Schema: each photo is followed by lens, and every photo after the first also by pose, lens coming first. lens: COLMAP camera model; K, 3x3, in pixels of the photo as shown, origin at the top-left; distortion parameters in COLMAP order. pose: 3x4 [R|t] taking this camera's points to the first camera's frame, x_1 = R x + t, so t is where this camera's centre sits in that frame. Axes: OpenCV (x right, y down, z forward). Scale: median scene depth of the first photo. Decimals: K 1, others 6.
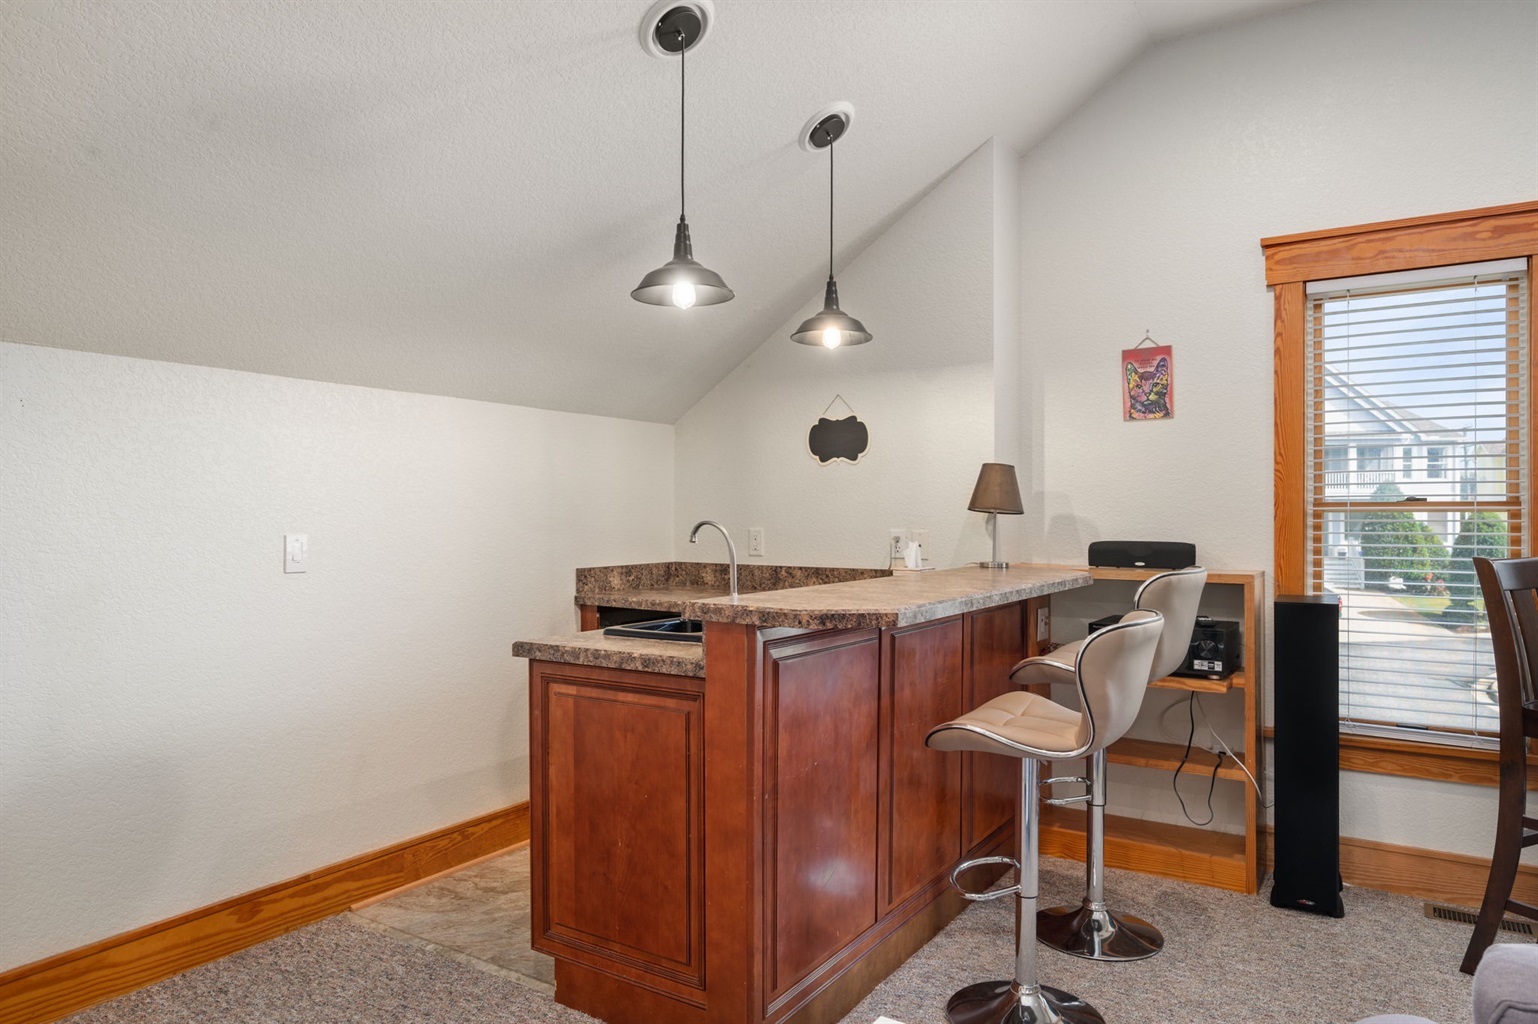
lens RADIAL K [[971.8, 0, 769.5], [0, 971.8, 516.6], [0, 0, 1]] dist [-0.001309, 0.000783]
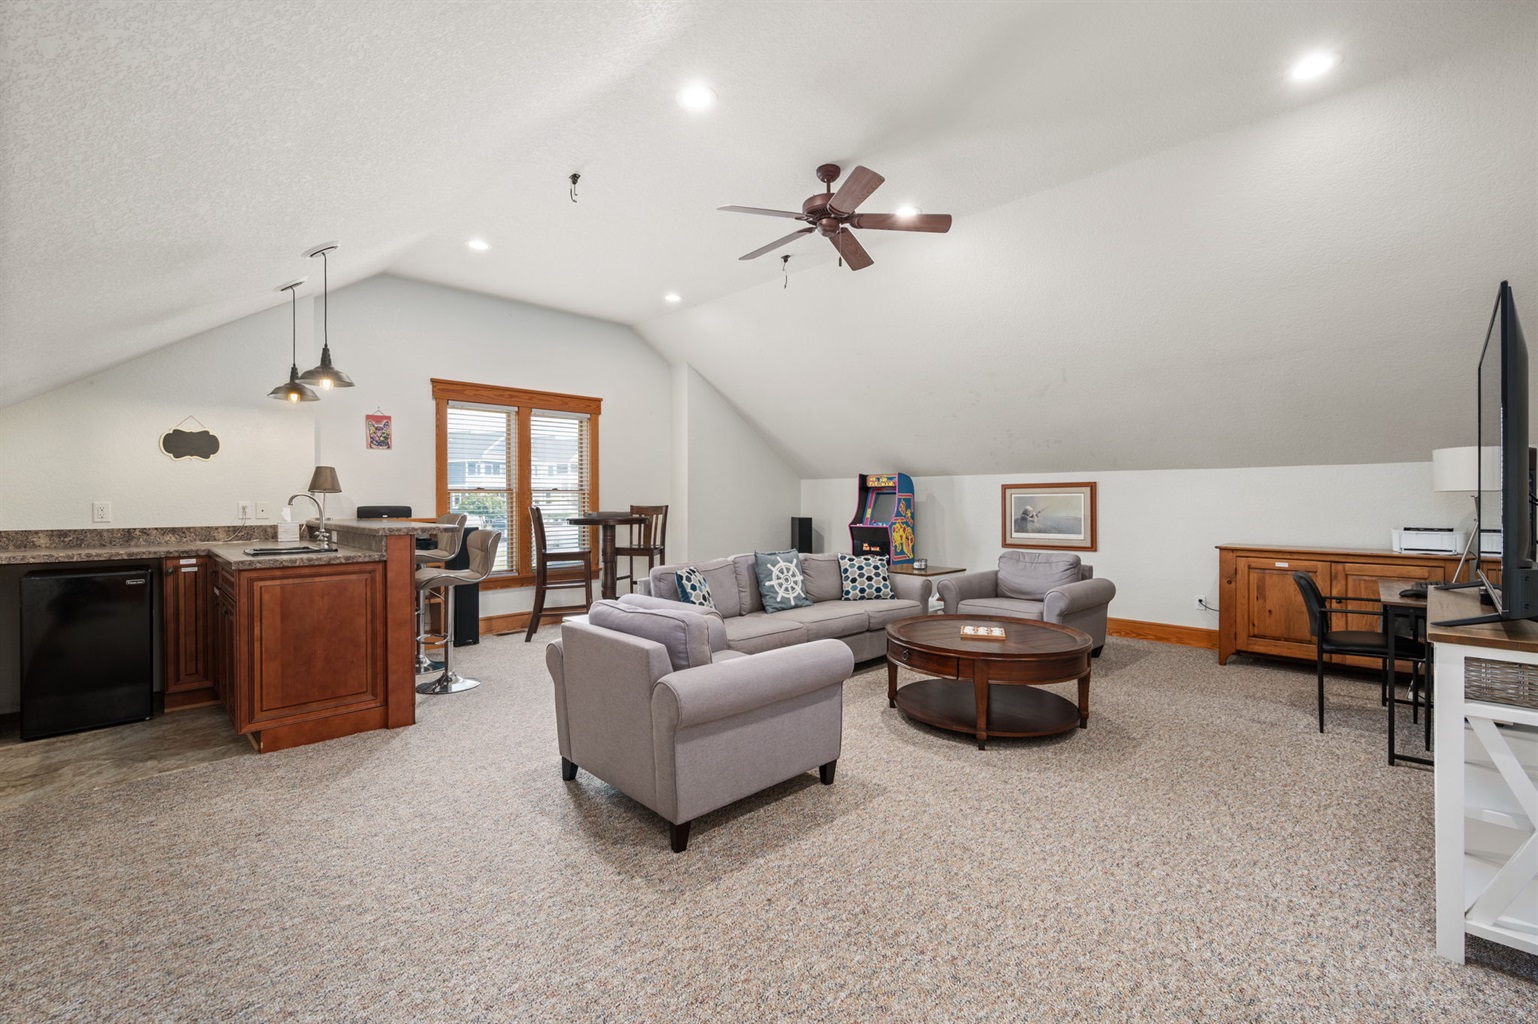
lens RADIAL K [[646.7, 0, 763.8], [0, 646.7, 505.7], [0, 0, 1]] dist [-0.001682, -0.000031]
pose [[0.226380, -0.009976, 0.973988, -0.914456], [0.003887, 0.999949, 0.009339, 0.015756], [-0.974031, 0.001671, 0.226407, -0.157828]]
